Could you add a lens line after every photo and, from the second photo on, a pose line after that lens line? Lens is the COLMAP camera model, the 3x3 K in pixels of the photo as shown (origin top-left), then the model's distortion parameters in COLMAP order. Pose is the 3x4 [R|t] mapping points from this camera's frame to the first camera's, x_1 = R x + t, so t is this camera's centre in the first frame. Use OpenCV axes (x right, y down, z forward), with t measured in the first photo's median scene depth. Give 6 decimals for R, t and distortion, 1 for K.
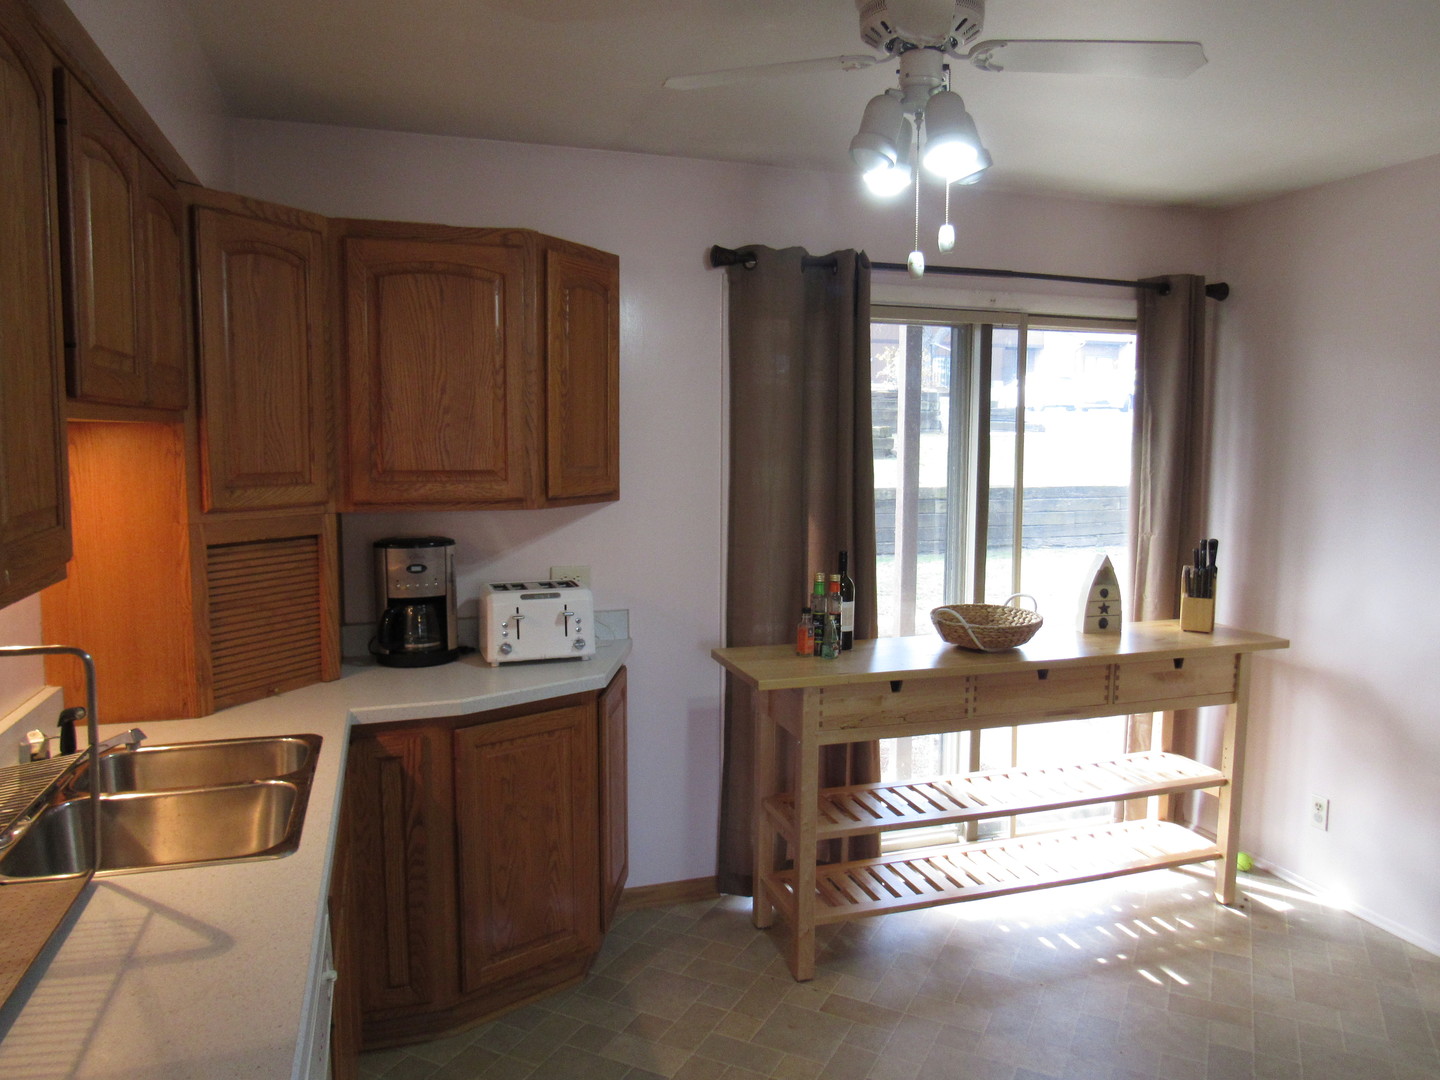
lens RADIAL K [[1027.5, 0, 717.9], [0, 1027.5, 541.9], [0, 0, 1]] dist [-0.034560, 0.013054]
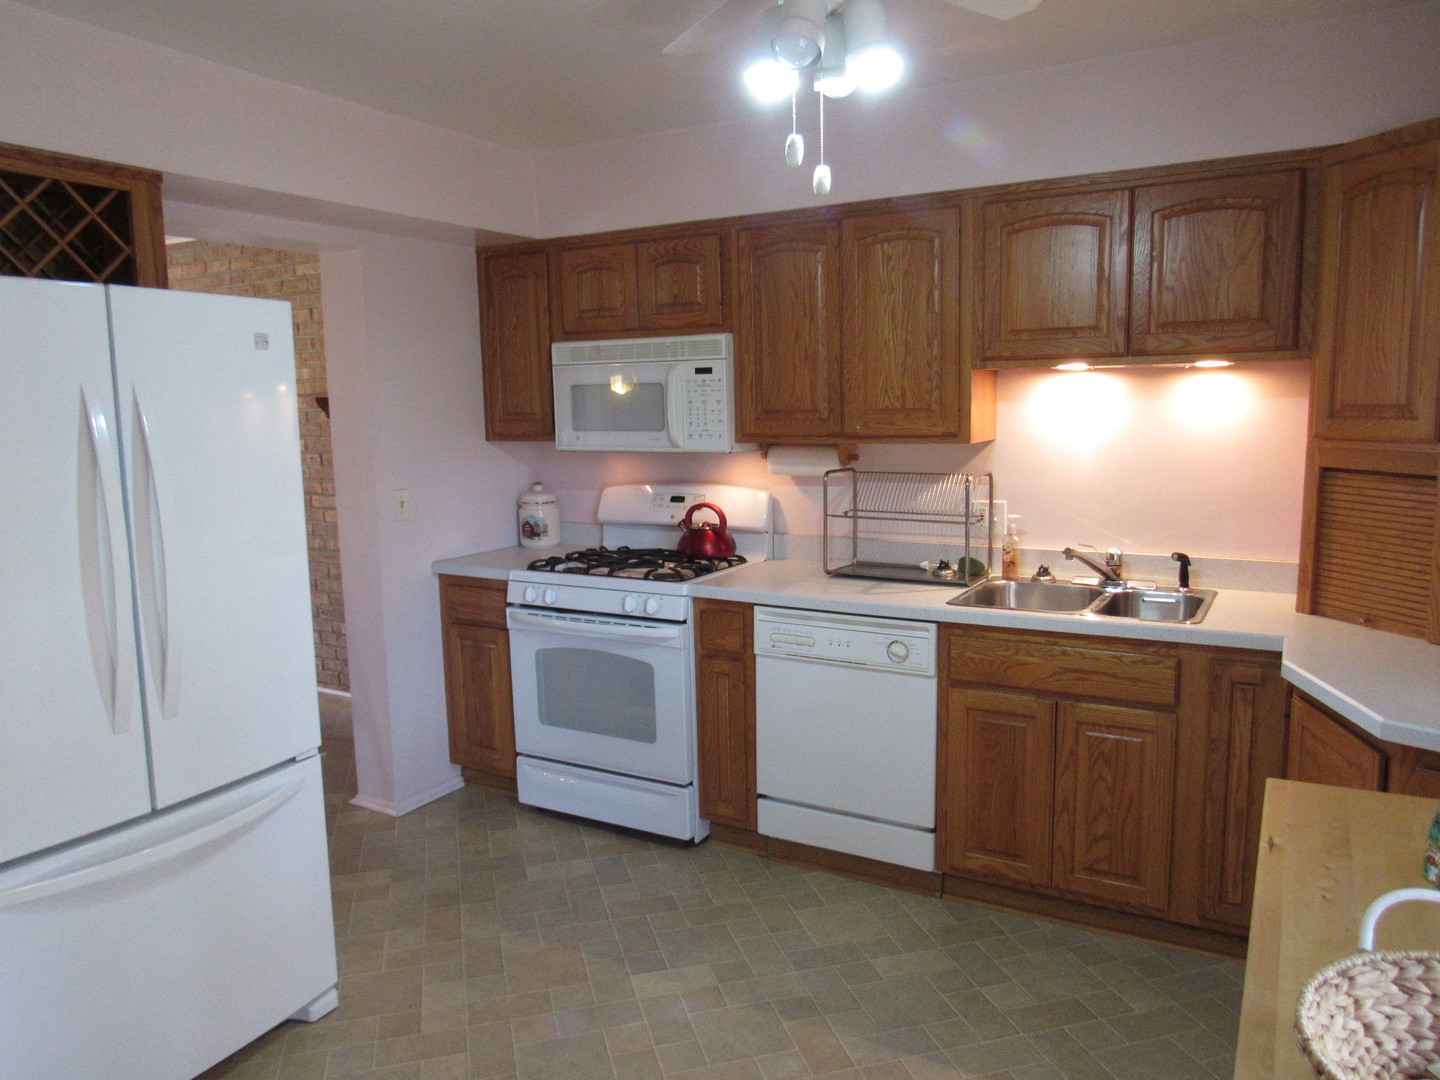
lens RADIAL K [[1027.5, 0, 716.6], [0, 1027.5, 538.4], [0, 0, 1]] dist [-0.034560, 0.013054]
pose [[-0.740456, 0.103895, -0.664026, 0.632402], [-0.048237, 0.977217, 0.206687, -0.101023], [0.670372, 0.185074, -0.718574, 1.152728]]
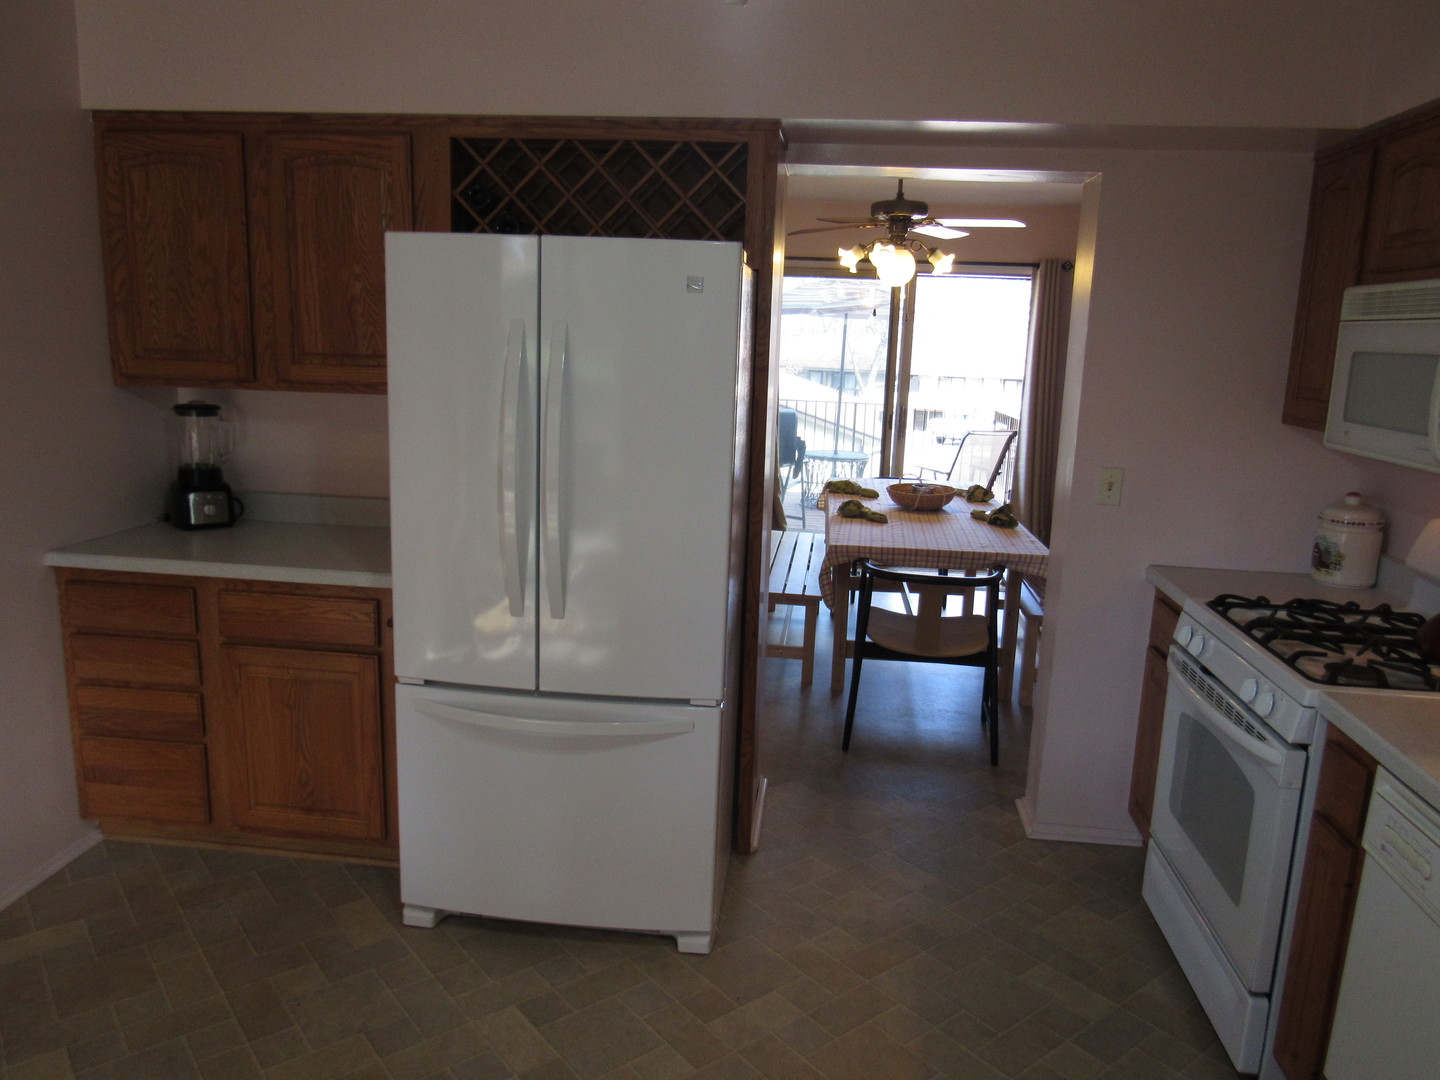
lens RADIAL K [[1027.5, 0, 720.9], [0, 1027.5, 538.6], [0, 0, 1]] dist [-0.034560, 0.013054]
pose [[-0.911606, -0.112598, 0.395343, -0.016187], [0.004409, 0.959020, 0.283305, -0.106156], [-0.411042, 0.260006, -0.873751, 1.048970]]
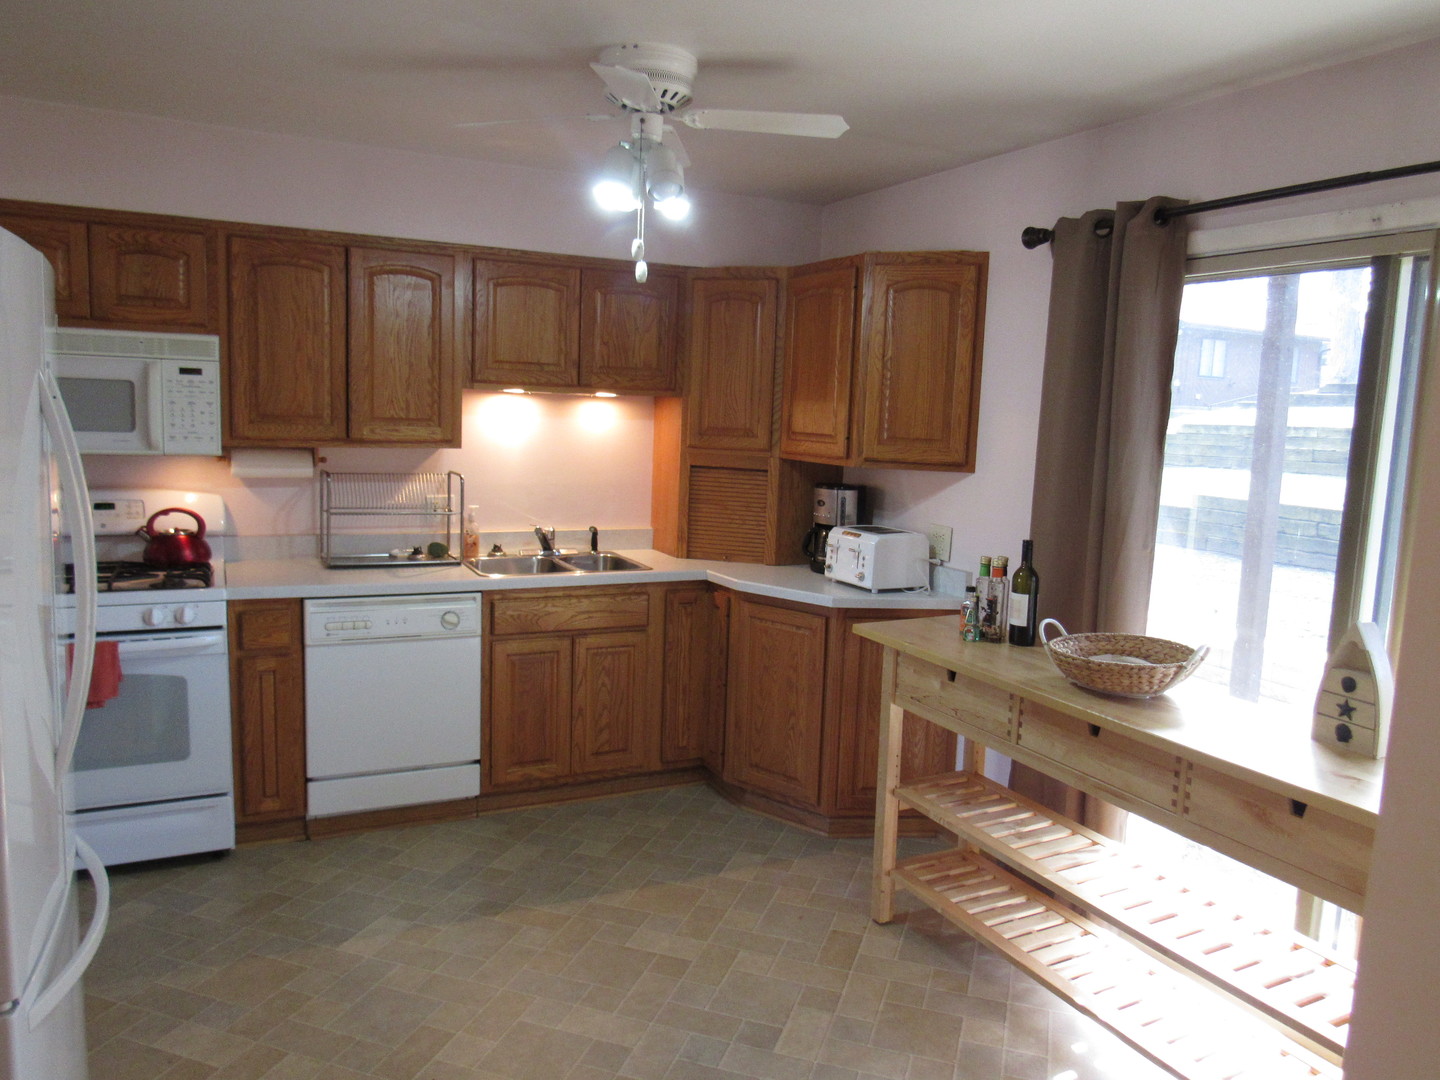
lens RADIAL K [[1027.5, 0, 725.8], [0, 1027.5, 536.6], [0, 0, 1]] dist [-0.034560, 0.013054]
pose [[0.151482, 0.125668, -0.980439, 1.101842], [-0.134920, 0.985231, 0.105436, -0.060841], [0.979209, 0.116309, 0.166200, 0.645508]]
